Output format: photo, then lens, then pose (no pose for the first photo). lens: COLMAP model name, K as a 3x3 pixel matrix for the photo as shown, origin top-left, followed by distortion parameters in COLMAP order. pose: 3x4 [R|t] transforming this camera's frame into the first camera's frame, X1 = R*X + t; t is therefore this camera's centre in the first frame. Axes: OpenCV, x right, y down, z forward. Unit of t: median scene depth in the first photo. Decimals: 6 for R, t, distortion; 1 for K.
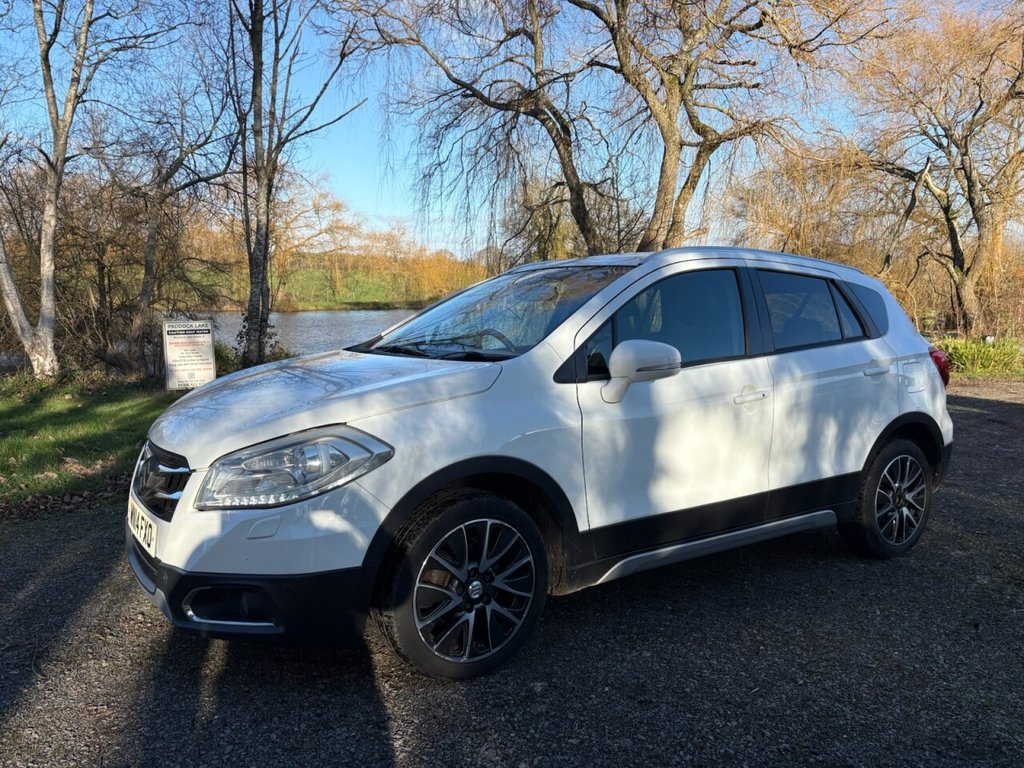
lens RADIAL K [[743.2, 0, 511.0], [0, 743.2, 378.1], [0, 0, 1]] dist [0.026027, -0.004248]
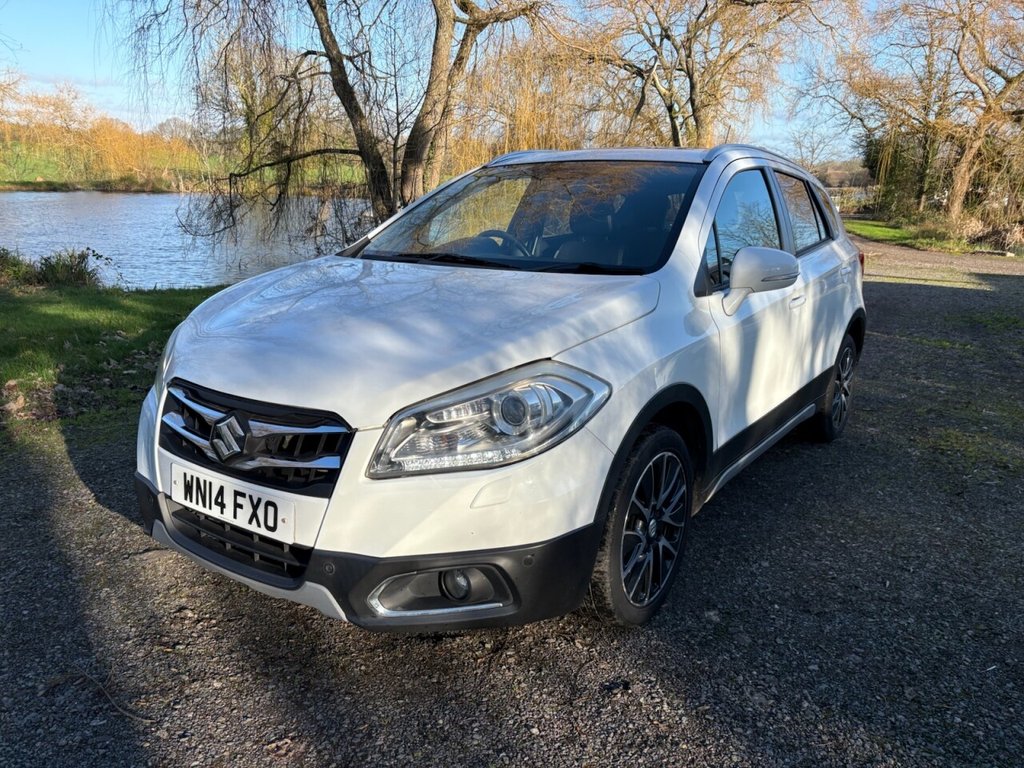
lens RADIAL K [[747.8, 0, 512.0], [0, 747.8, 384.0], [0, 0, 1]] dist [0.046764, -0.051208]
pose [[0.937066, -0.069045, 0.342259, -0.083604], [0.016501, 0.987915, 0.154119, -0.005967], [-0.348763, -0.138772, 0.926880, 0.037183]]
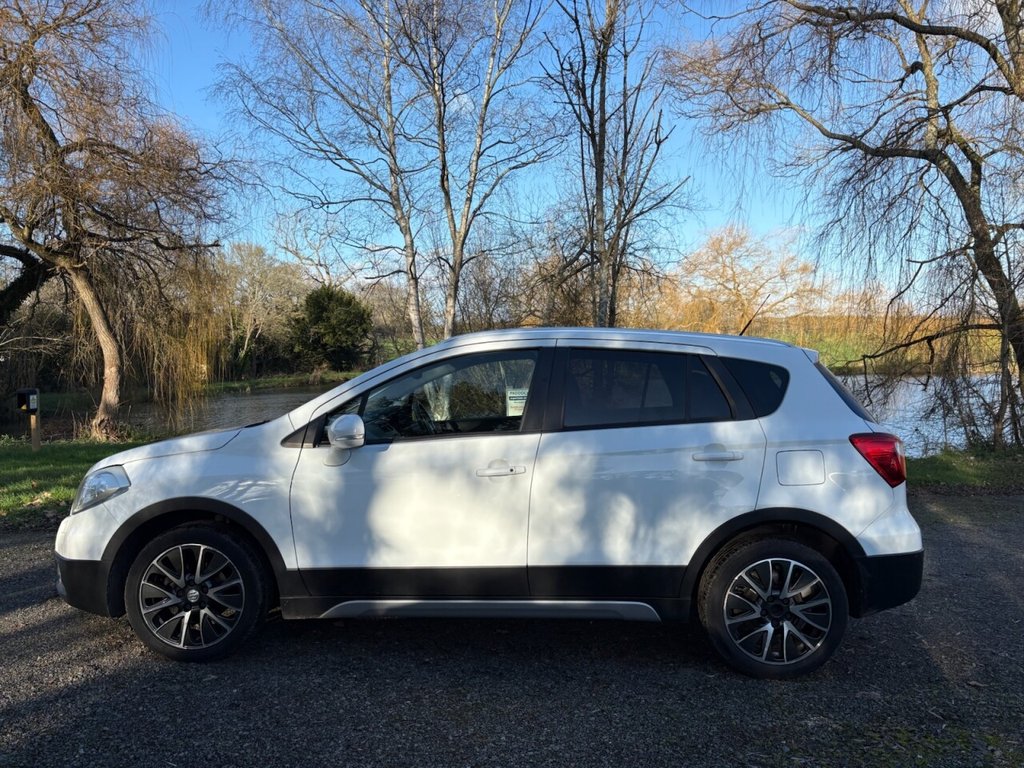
lens RADIAL K [[742.8, 0, 515.7], [0, 742.8, 386.9], [0, 0, 1]] dist [0.023838, -0.002485]
pose [[0.825713, 0.005149, -0.564067, 0.195331], [-0.047945, 0.996980, -0.061084, -0.006467], [0.562050, 0.077481, 0.823466, 0.029624]]
